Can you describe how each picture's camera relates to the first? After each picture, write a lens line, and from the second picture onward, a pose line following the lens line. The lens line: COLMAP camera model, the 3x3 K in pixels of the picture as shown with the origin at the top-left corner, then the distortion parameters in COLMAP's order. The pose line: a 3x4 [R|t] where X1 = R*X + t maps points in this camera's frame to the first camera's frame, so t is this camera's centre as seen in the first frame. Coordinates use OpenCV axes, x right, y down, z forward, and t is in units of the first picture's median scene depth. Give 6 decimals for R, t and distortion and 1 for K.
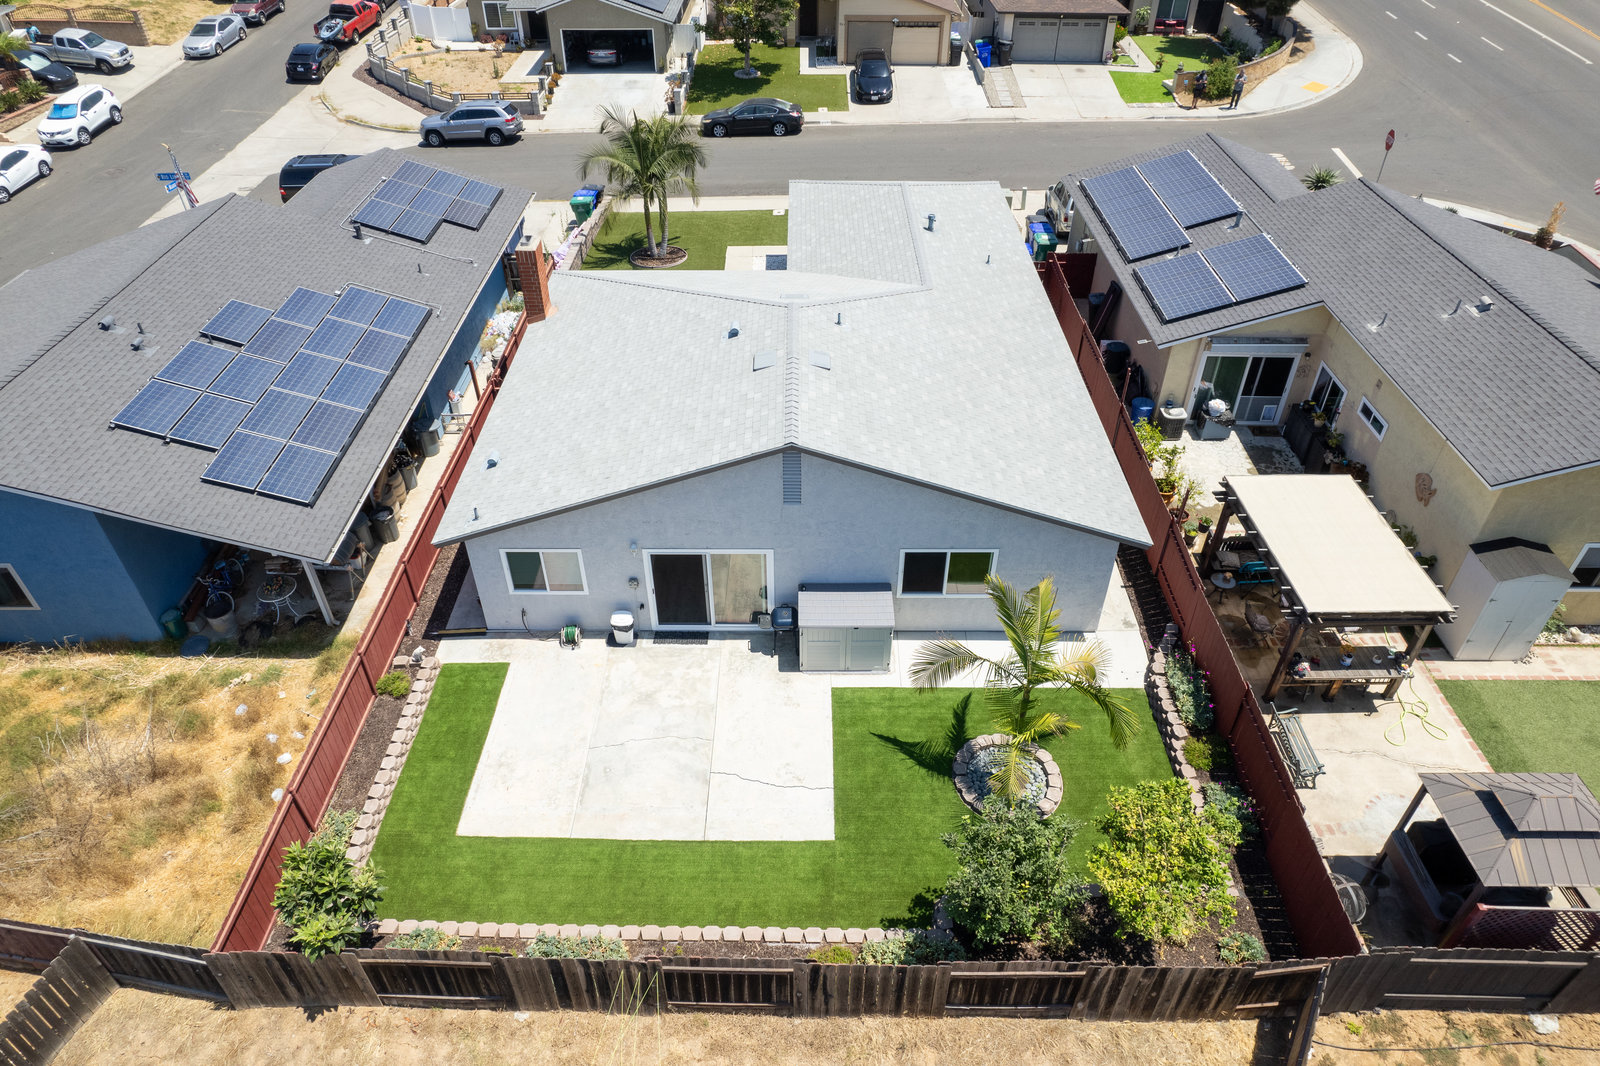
lens RADIAL K [[1027.2, 0, 802.8], [0, 1027.2, 535.1], [0, 0, 1]] dist [-0.087377, 0.084140]
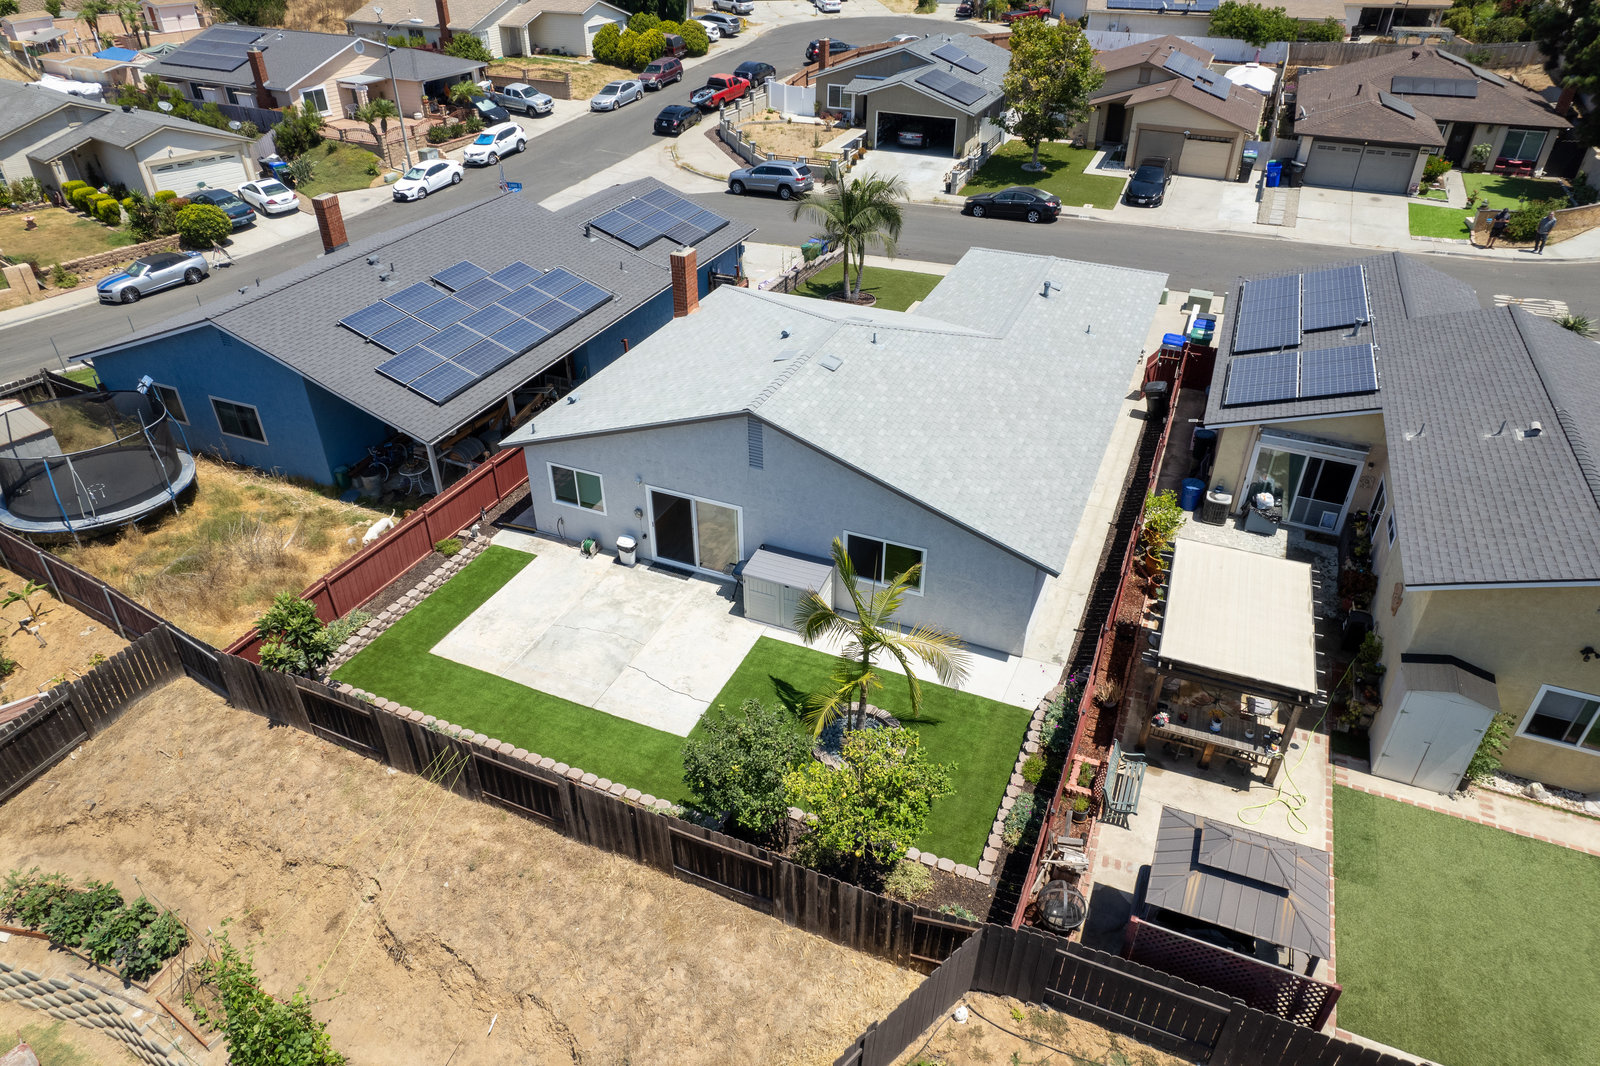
lens RADIAL K [[1027.2, 0, 802.8], [0, 1027.2, 535.1], [0, 0, 1]] dist [-0.087377, 0.084140]
pose [[0.920229, 0.216320, -0.326165, 0.396195], [-0.245543, 0.968058, -0.050727, 0.081957], [0.304774, 0.126768, 0.943951, -0.077011]]
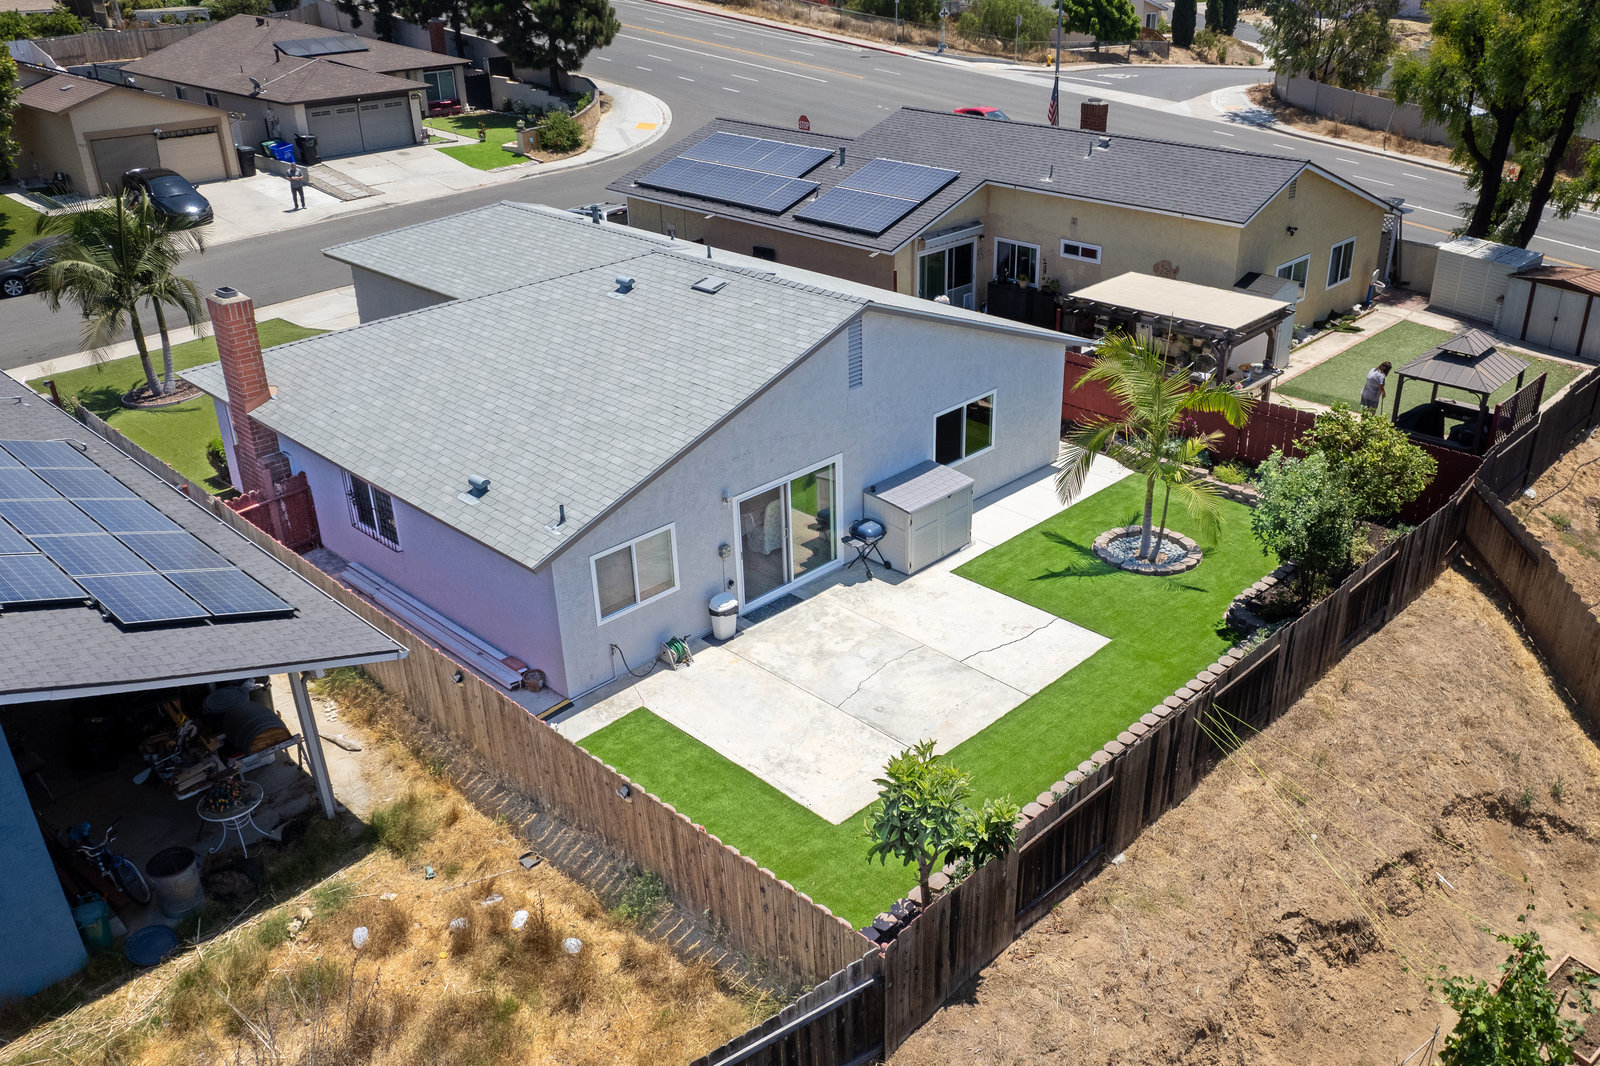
lens RADIAL K [[1312.6, 0, 886.5], [0, 1312.6, 536.3], [0, 0, 1]] dist [-0.085153, 0.080657]
pose [[0.670284, -0.329706, 0.664841, -0.734256], [0.464222, 0.885243, -0.029016, 0.121129], [-0.578979, 0.328083, 0.746421, 0.137723]]
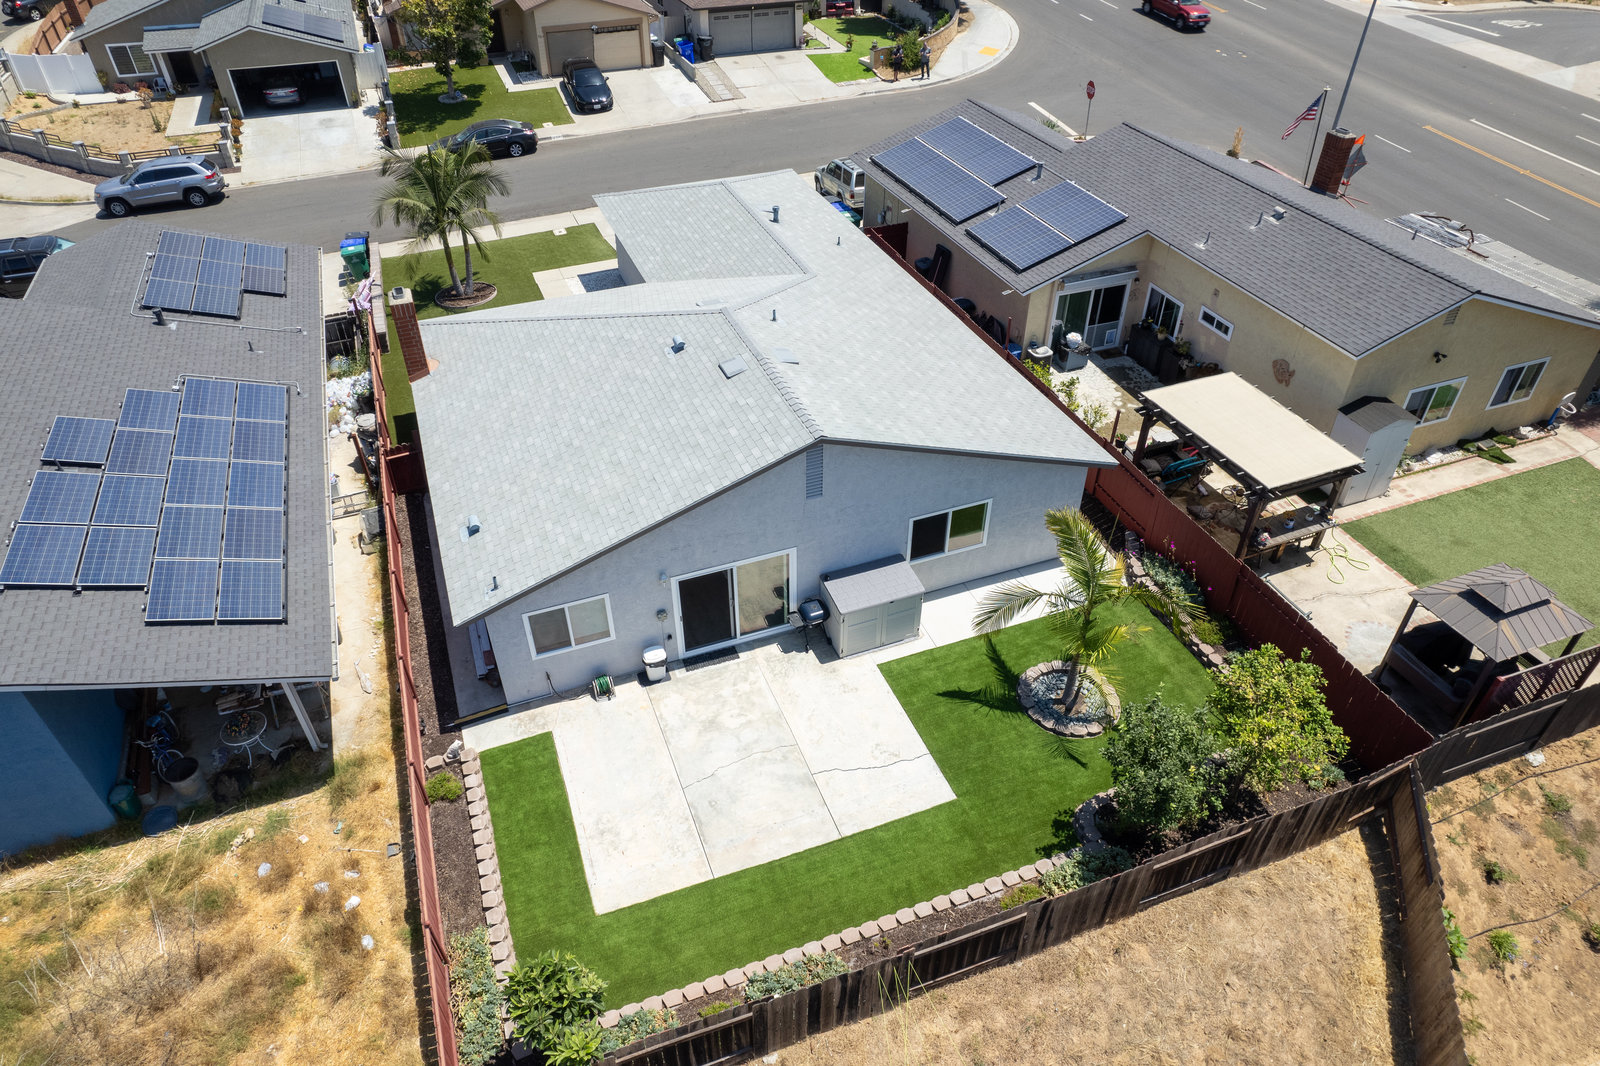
lens RADIAL K [[1027.2, 0, 802.8], [0, 1027.2, 535.1], [0, 0, 1]] dist [-0.087377, 0.084140]
pose [[0.931499, -0.228011, 0.283408, -0.285758], [0.228230, 0.973058, 0.032715, -0.027055], [-0.283231, 0.034208, 0.958441, 0.028269]]
